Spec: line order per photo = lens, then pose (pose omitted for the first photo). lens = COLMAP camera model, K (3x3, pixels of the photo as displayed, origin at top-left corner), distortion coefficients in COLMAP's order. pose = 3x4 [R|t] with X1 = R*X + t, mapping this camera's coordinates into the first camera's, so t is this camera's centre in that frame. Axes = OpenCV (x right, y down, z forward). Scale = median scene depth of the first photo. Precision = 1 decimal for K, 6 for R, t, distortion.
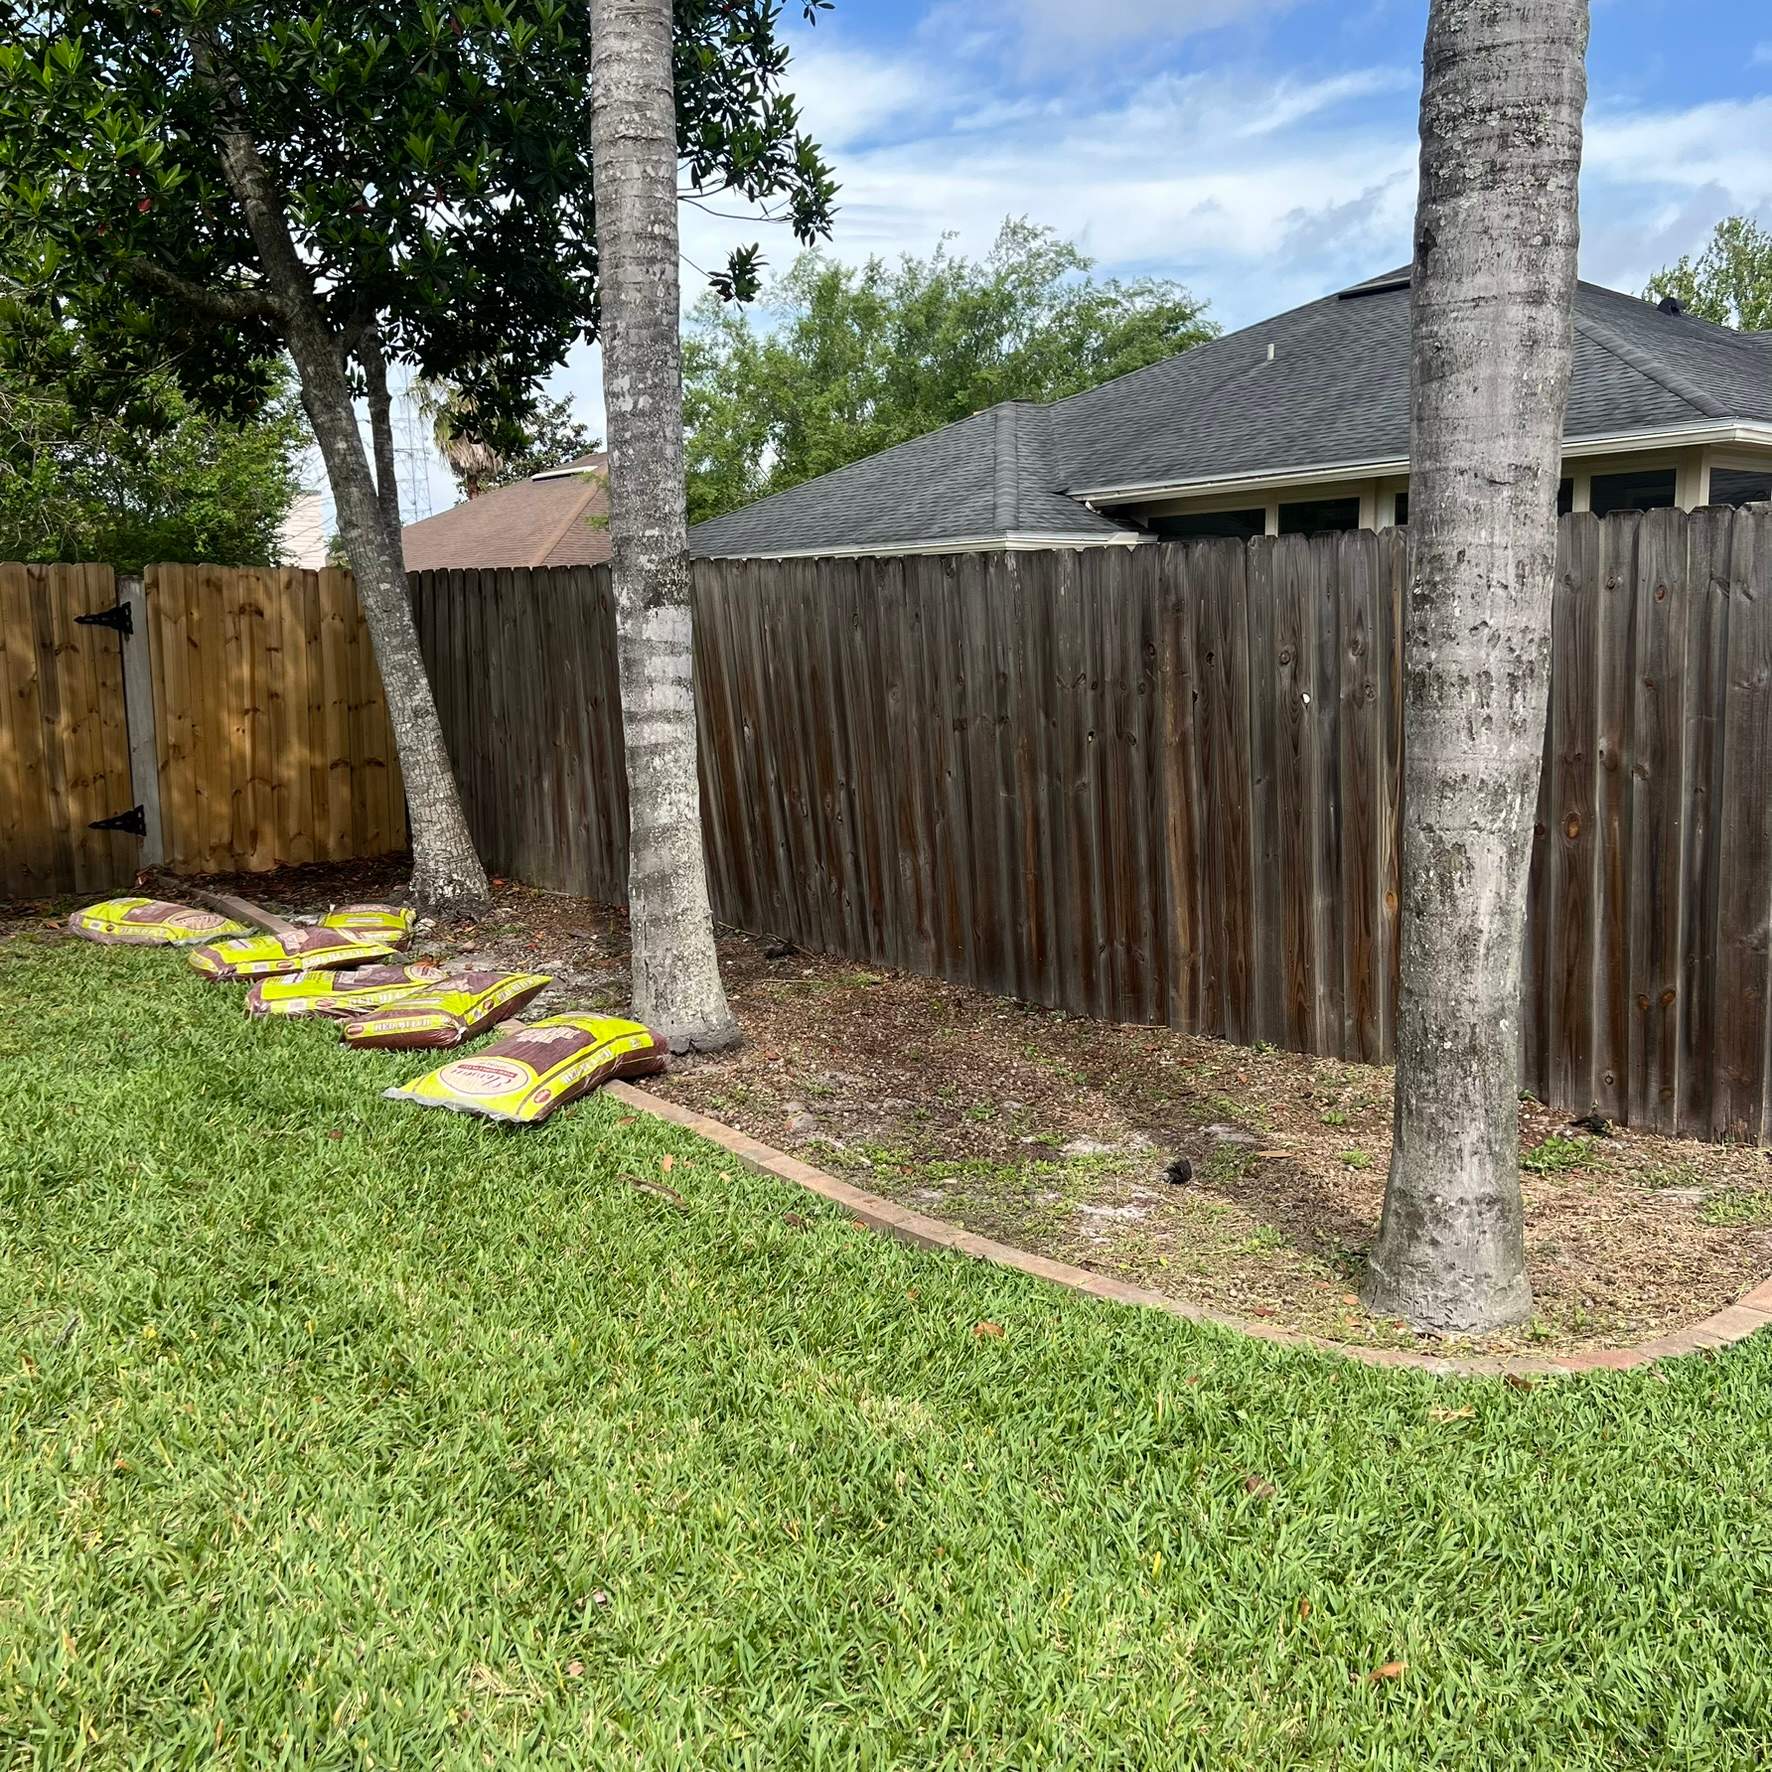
lens RADIAL K [[1763.8, 0, 886.0], [0, 1763.8, 886.0], [0, 0, 1]] dist [0.108719, -0.216263]
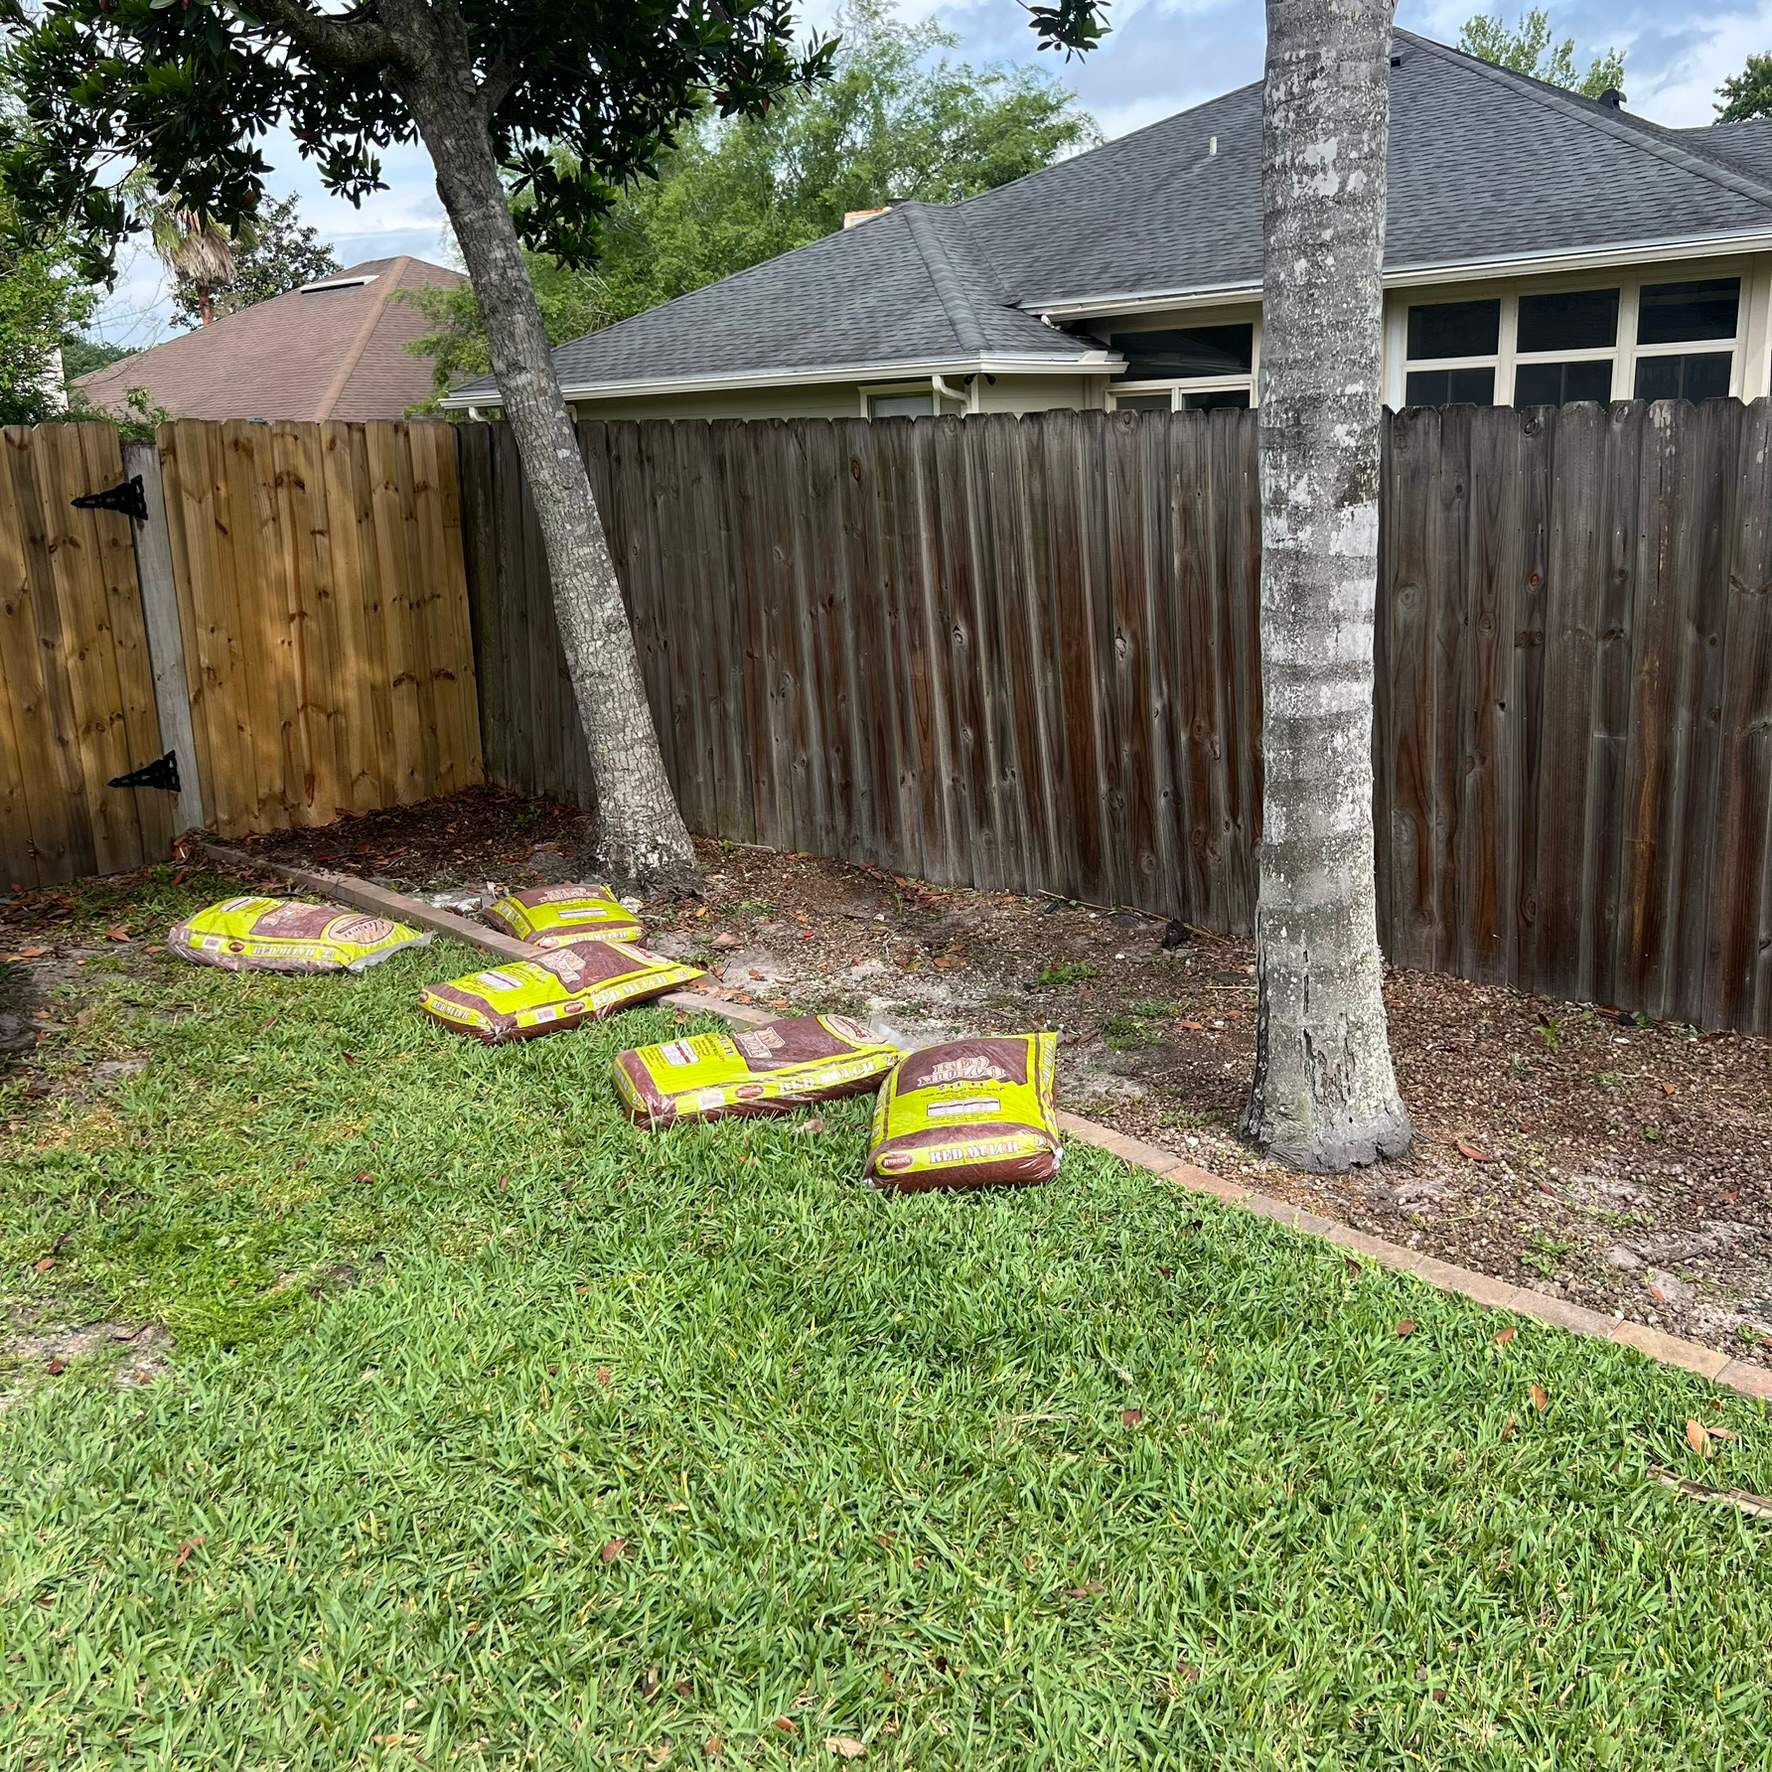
lens RADIAL K [[1763.8, 0, 886.0], [0, 1763.8, 886.0], [0, 0, 1]] dist [0.108719, -0.216263]
pose [[0.987629, -0.054401, 0.147068, -0.295549], [0.039634, 0.994042, 0.101540, -0.066868], [-0.151716, -0.094455, 0.983901, 0.269046]]
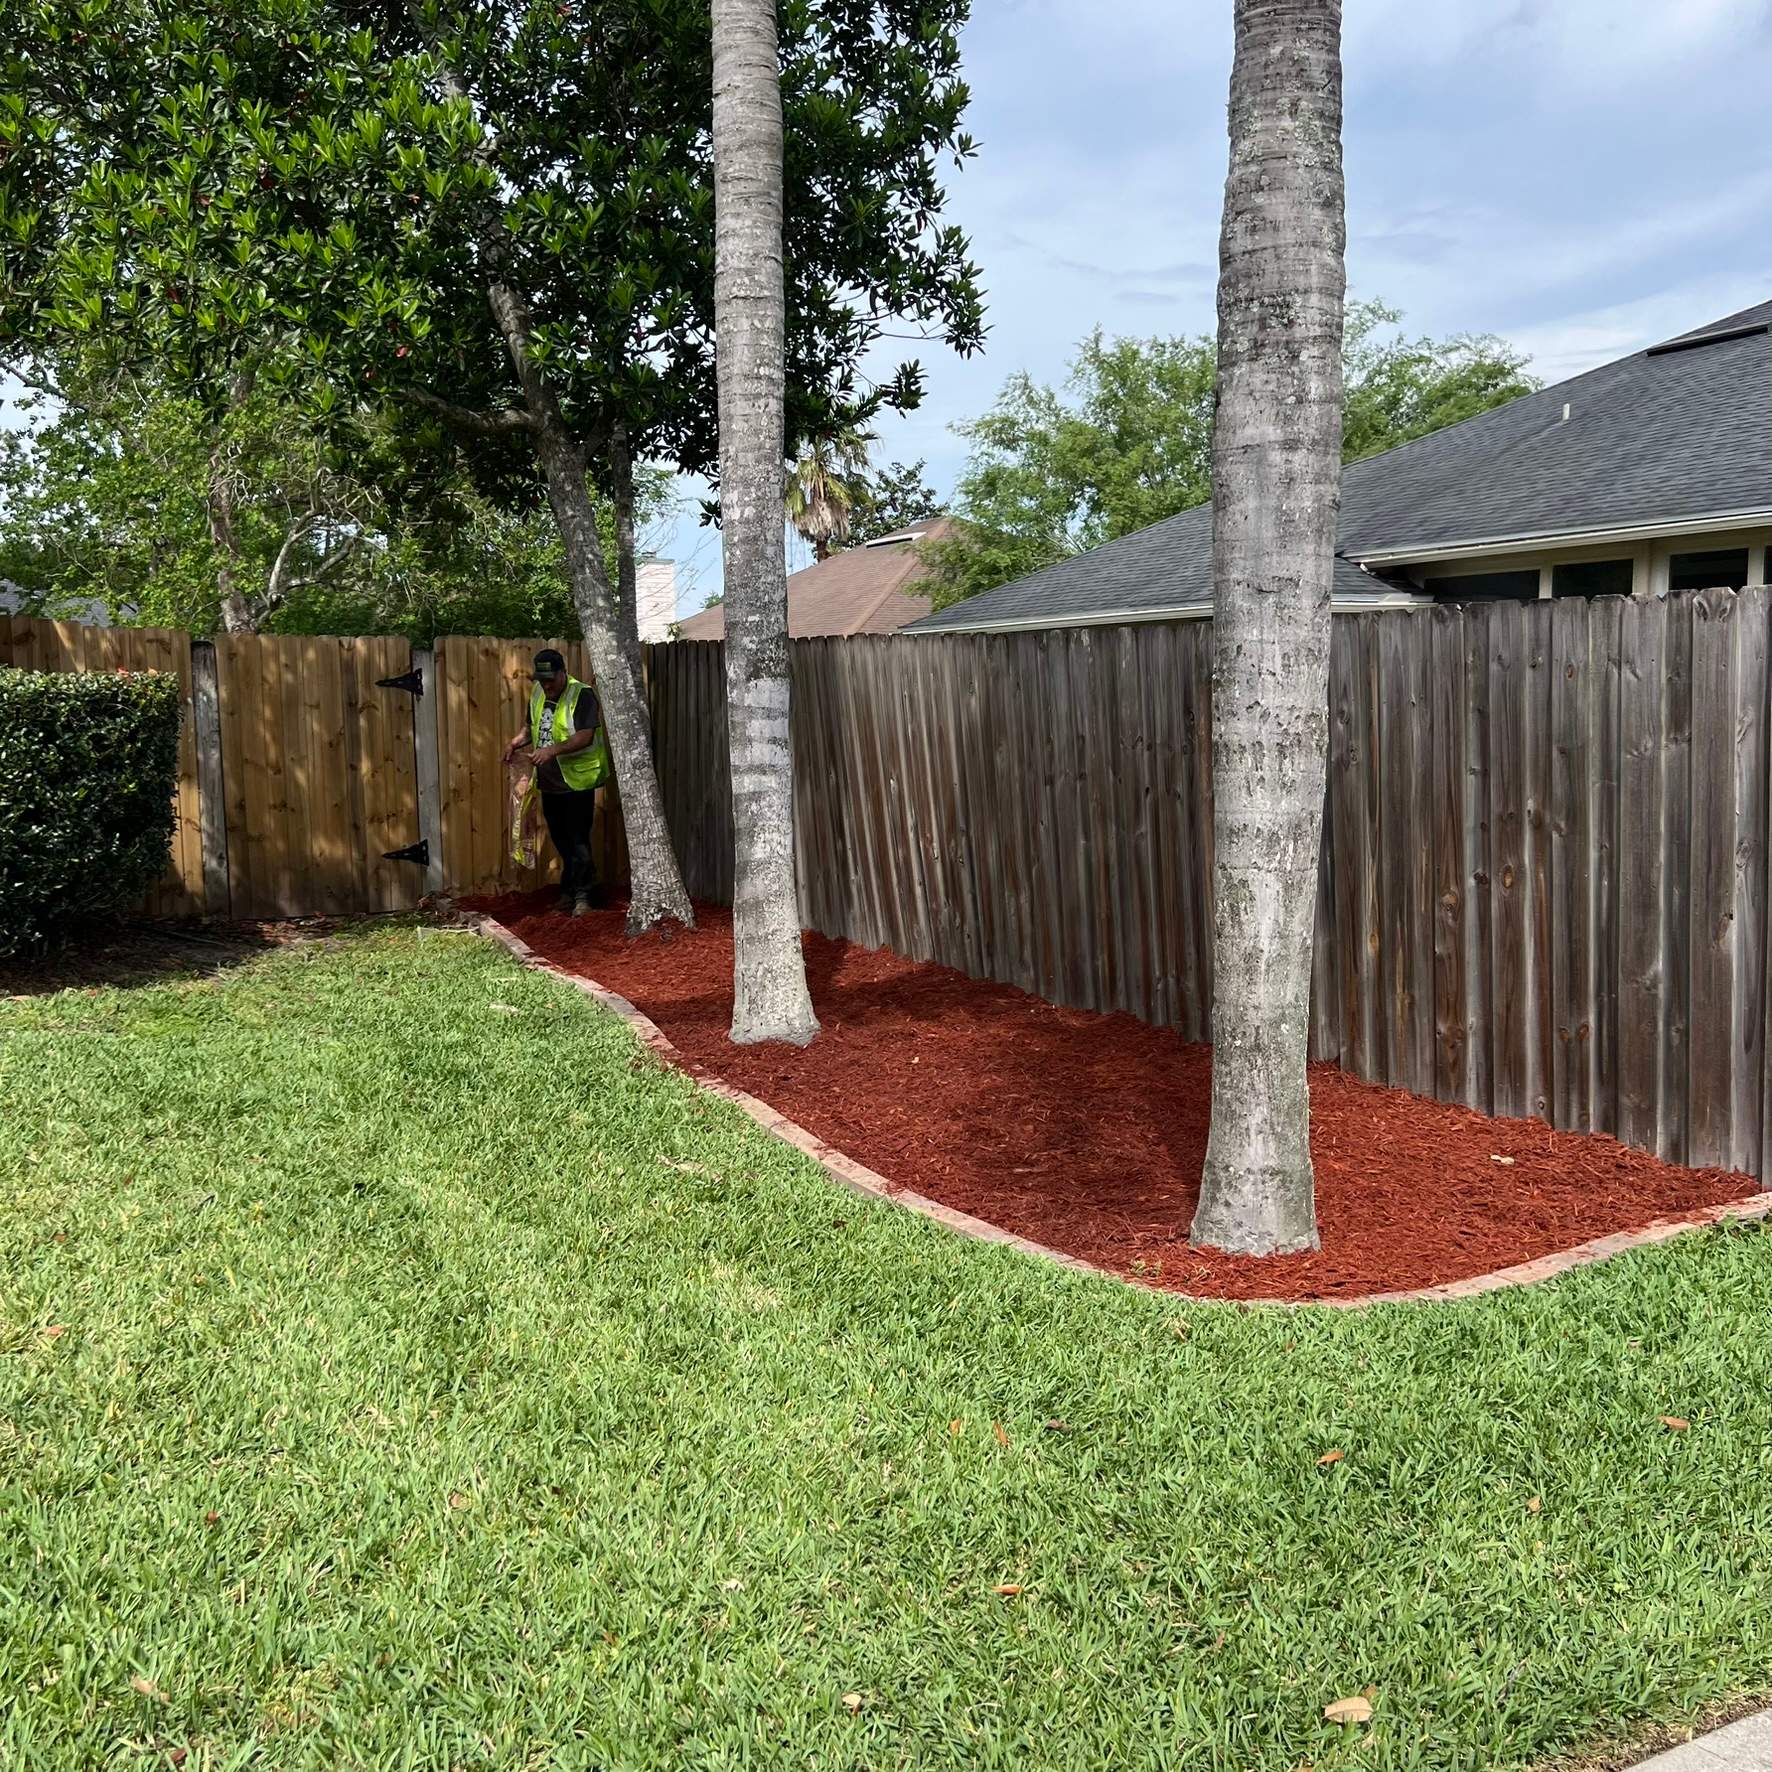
lens RADIAL K [[1766.3, 0, 882.6], [0, 1766.3, 896.2], [0, 0, 1]] dist [0.131370, -0.295297]
pose [[0.979440, 0.027119, -0.199907, 0.146872], [-0.032202, 0.999234, -0.022222, 0.010659], [0.199151, 0.028203, 0.979563, -0.119122]]
